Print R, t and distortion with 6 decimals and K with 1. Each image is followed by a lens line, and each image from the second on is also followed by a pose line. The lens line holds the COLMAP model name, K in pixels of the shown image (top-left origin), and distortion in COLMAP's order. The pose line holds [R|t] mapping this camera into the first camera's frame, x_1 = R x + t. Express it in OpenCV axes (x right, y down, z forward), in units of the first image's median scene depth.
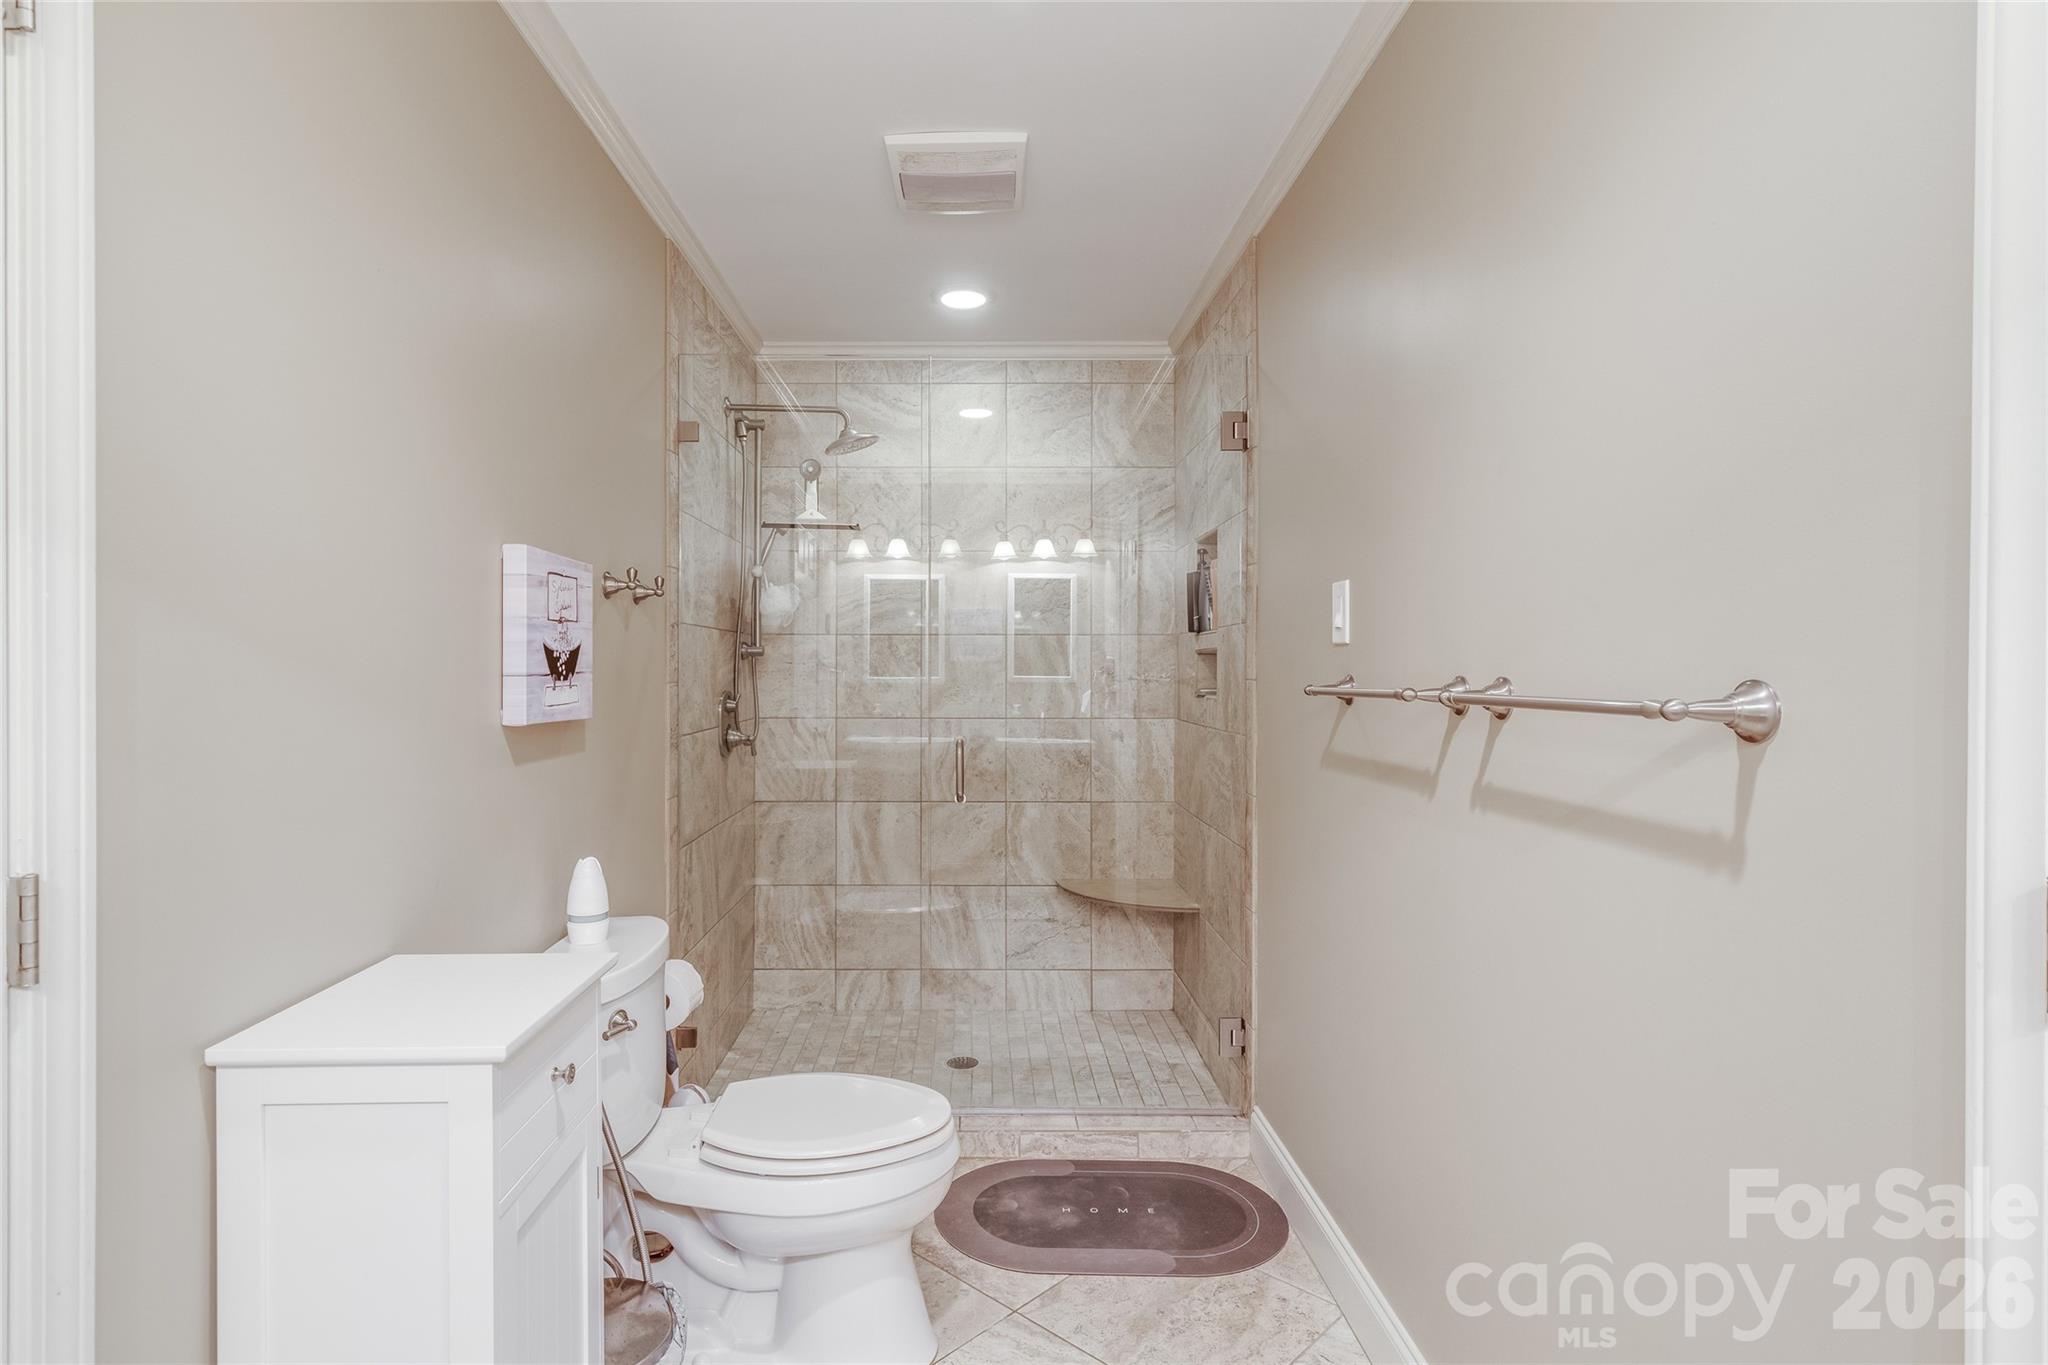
lens RADIAL K [[935.4, 0, 1017.8], [0, 935.4, 677.1], [0, 0, 1]] dist [0.009727, 0.000442]
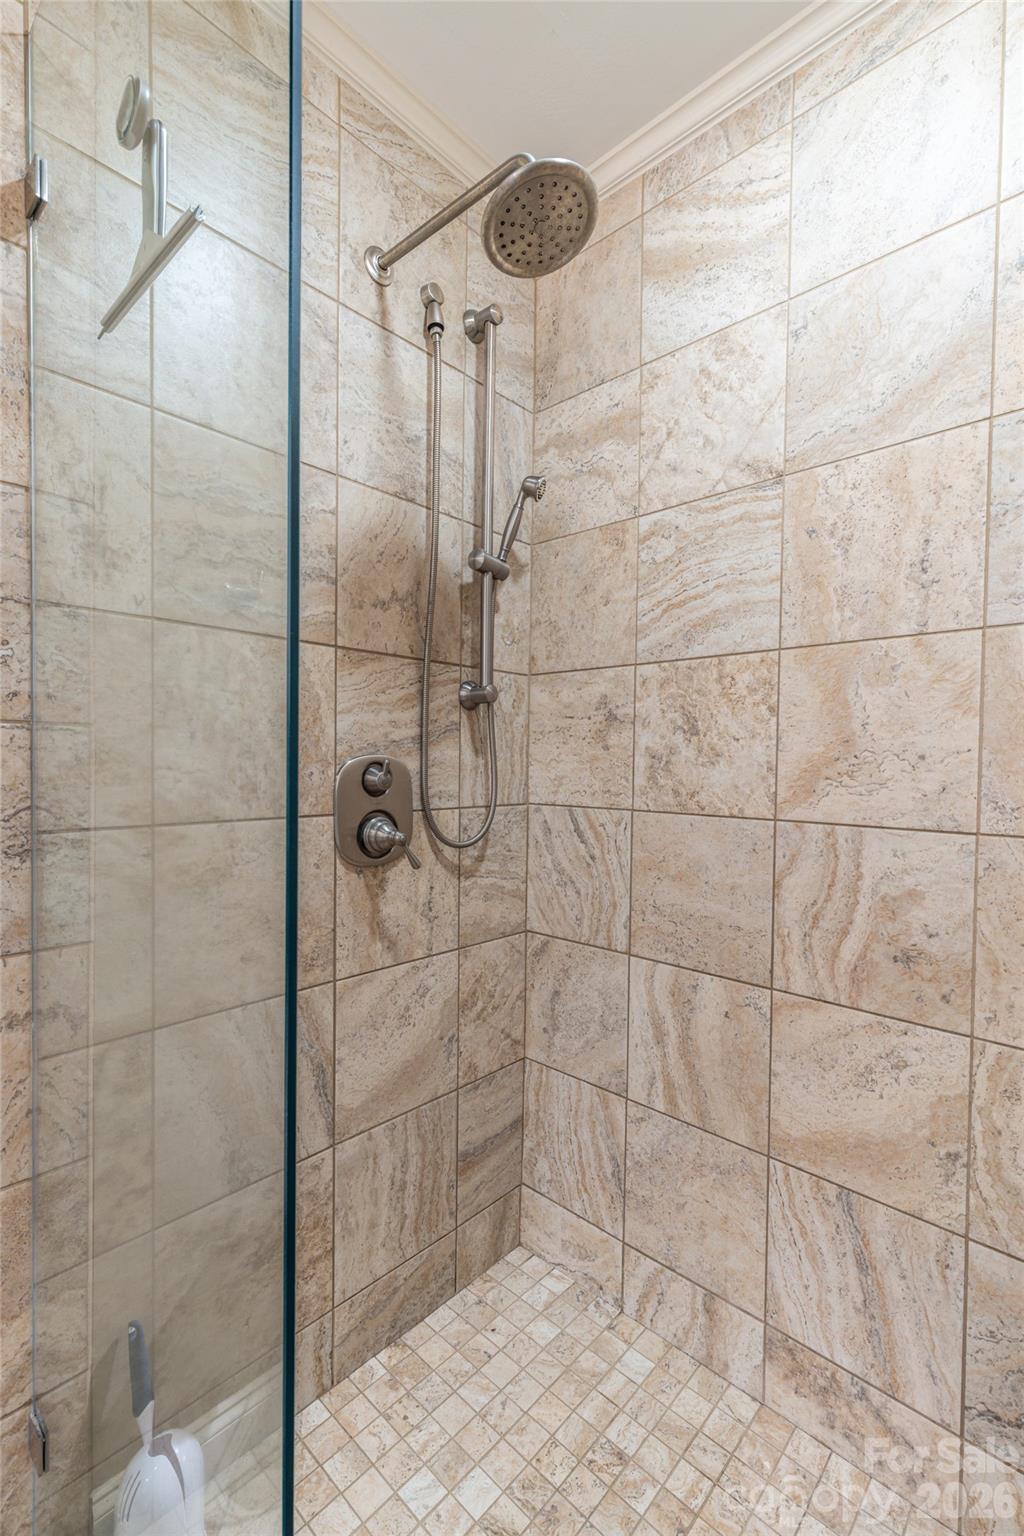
lens RADIAL K [[693.5, 0, 539.5], [0, 693.5, 781.4], [0, 0, 1]] dist [0.005490, -0.000179]
pose [[0.725244, 0.026421, -0.687985, 0.057165], [-0.018546, 0.999651, 0.018840, 0.018969], [0.688243, -0.000904, 0.725480, 0.651722]]
